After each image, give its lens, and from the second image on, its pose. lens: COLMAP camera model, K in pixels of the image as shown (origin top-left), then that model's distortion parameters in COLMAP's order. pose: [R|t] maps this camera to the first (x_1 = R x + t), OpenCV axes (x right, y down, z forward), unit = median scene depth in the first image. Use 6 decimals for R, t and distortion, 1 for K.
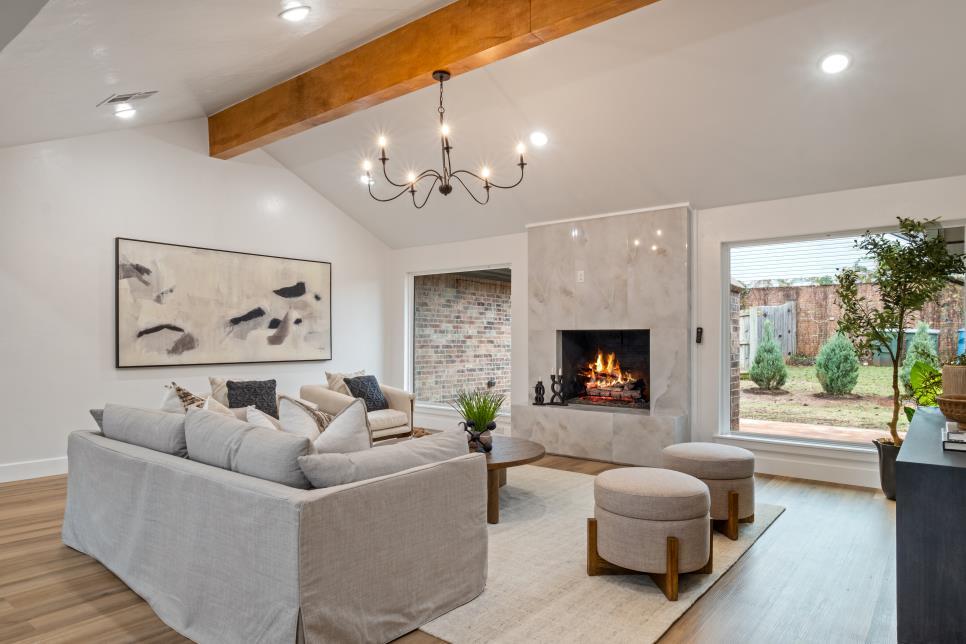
lens RADIAL K [[585.6, 0, 481.3], [0, 585.6, 331.5], [0, 0, 1]] dist [-0.031768, -0.000791]
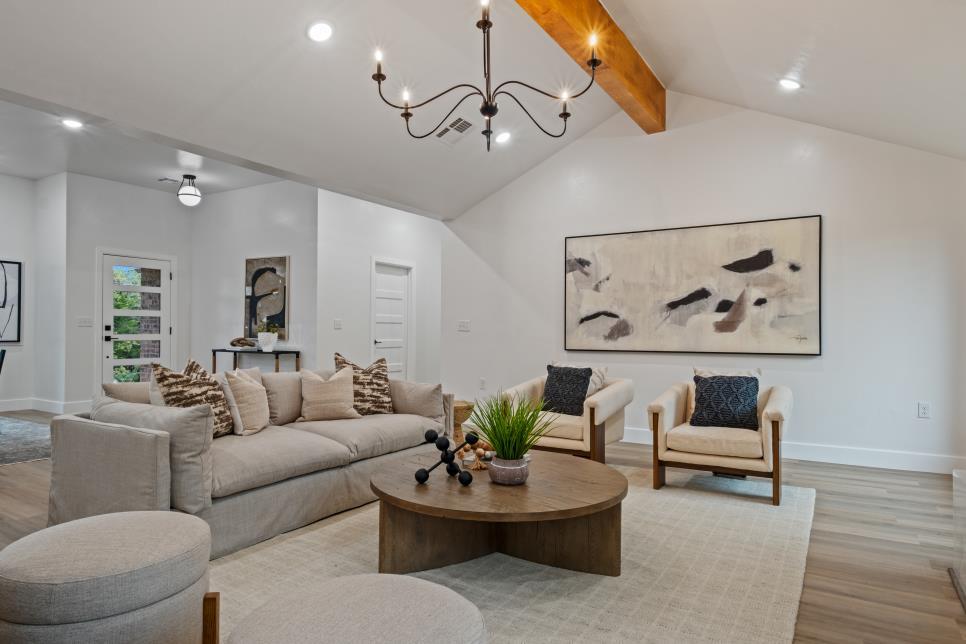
lens RADIAL K [[585.6, 0, 483.5], [0, 585.6, 324.8], [0, 0, 1]] dist [-0.031768, -0.000791]
pose [[0.104574, -0.005400, -0.994502, 0.454286], [0.011208, 0.999928, -0.004251, 0.013295], [0.994454, -0.010702, 0.104627, 0.628510]]
